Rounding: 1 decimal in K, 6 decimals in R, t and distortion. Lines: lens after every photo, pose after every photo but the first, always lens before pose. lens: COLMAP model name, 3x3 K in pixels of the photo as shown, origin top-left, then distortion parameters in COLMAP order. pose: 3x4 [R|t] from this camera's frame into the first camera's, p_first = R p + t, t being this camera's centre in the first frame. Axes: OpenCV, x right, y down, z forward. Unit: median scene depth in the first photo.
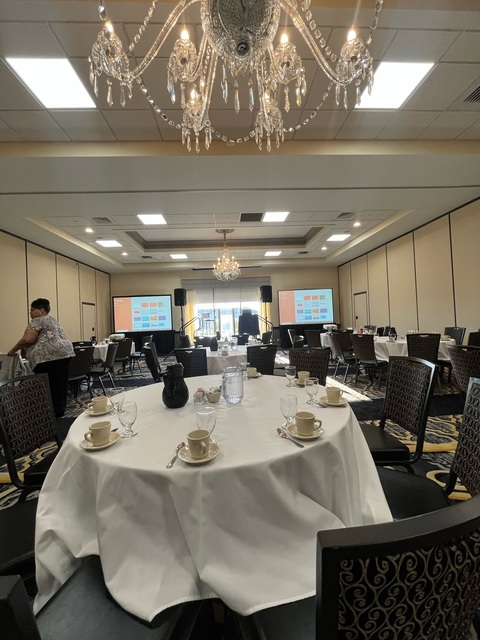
lens RADIAL K [[256.6, 0, 242.4], [0, 256.6, 320.9], [0, 0, 1]] dist [-0.000127, 0.000025]
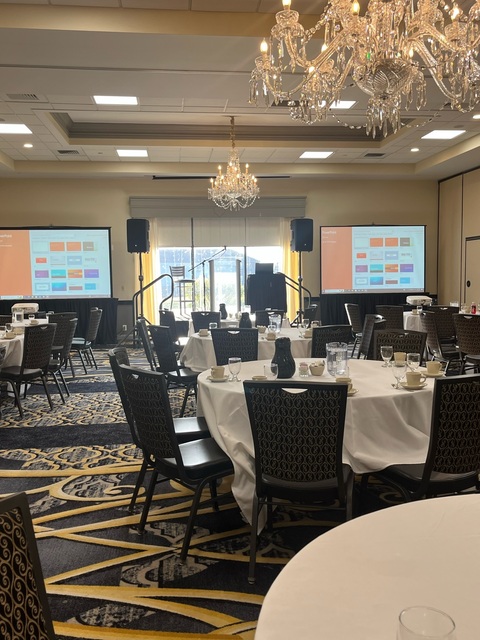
lens RADIAL K [[595.5, 0, 244.2], [0, 595.5, 320.4], [0, 0, 1]] dist [0.035350, 0.000000]
pose [[0.998090, 0.024240, 0.056825, -0.092629], [-0.028159, 0.997205, 0.069209, -0.010783], [-0.054988, -0.070677, 0.995982, -0.228547]]
